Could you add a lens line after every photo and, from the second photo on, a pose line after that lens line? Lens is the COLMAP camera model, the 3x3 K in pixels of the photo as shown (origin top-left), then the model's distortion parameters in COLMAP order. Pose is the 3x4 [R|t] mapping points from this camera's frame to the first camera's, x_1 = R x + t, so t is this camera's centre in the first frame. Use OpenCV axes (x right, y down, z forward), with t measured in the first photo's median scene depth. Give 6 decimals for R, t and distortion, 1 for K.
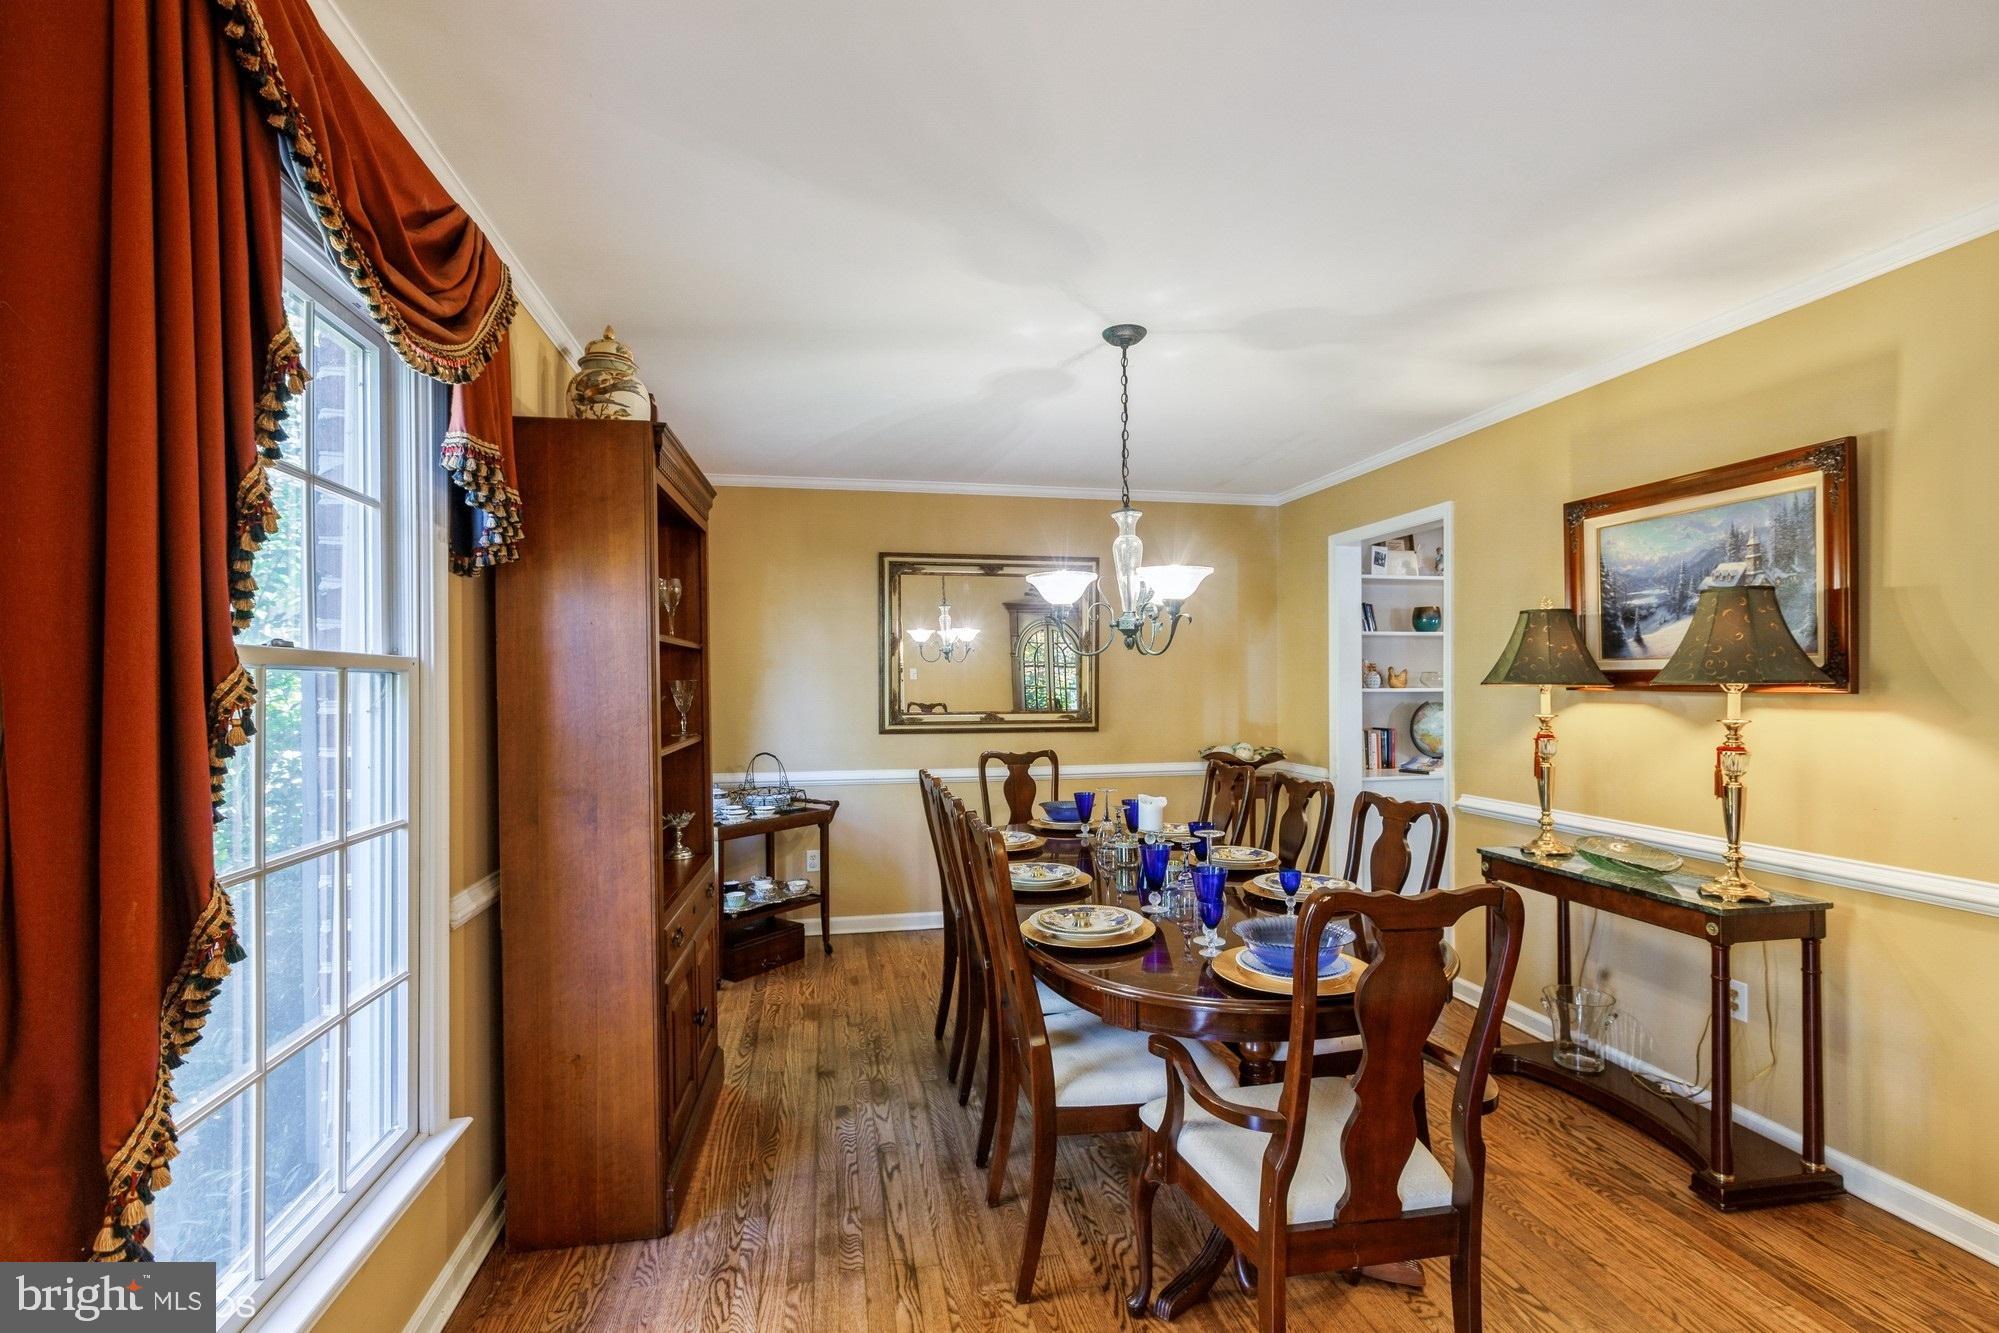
lens RADIAL K [[904.7, 0, 990.7], [0, 904.7, 675.0], [0, 0, 1]] dist [-0.000188, 0.001517]
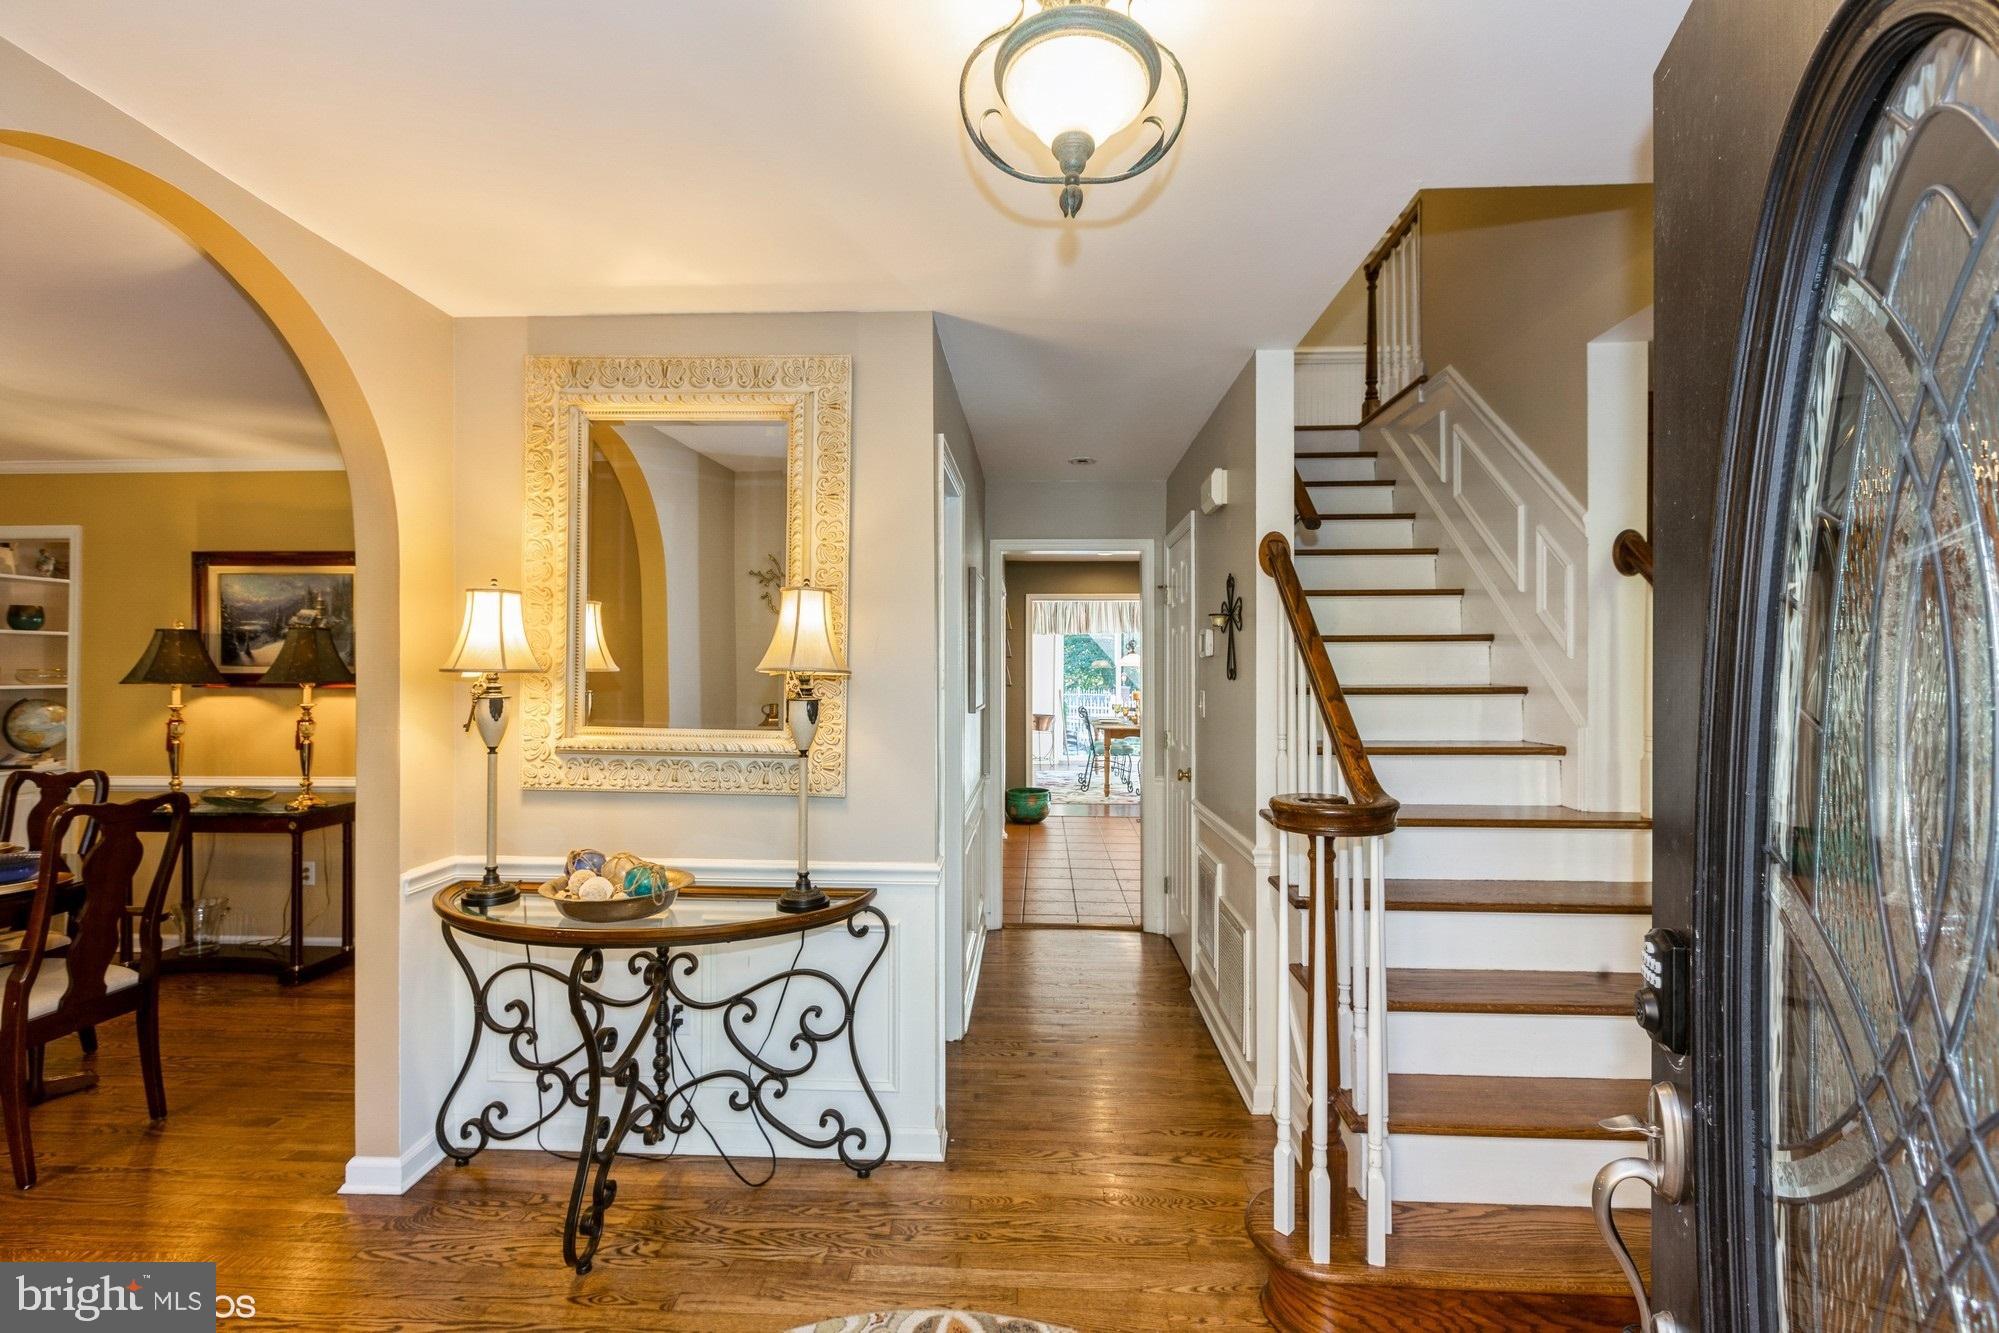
lens RADIAL K [[904.7, 0, 985.3], [0, 904.7, 669.0], [0, 0, 1]] dist [-0.000188, 0.001517]
pose [[0.253732, 0.007561, 0.967245, -0.441131], [-0.010101, 0.999936, -0.005167, -0.018416], [-0.967222, -0.008459, 0.253792, -0.583712]]
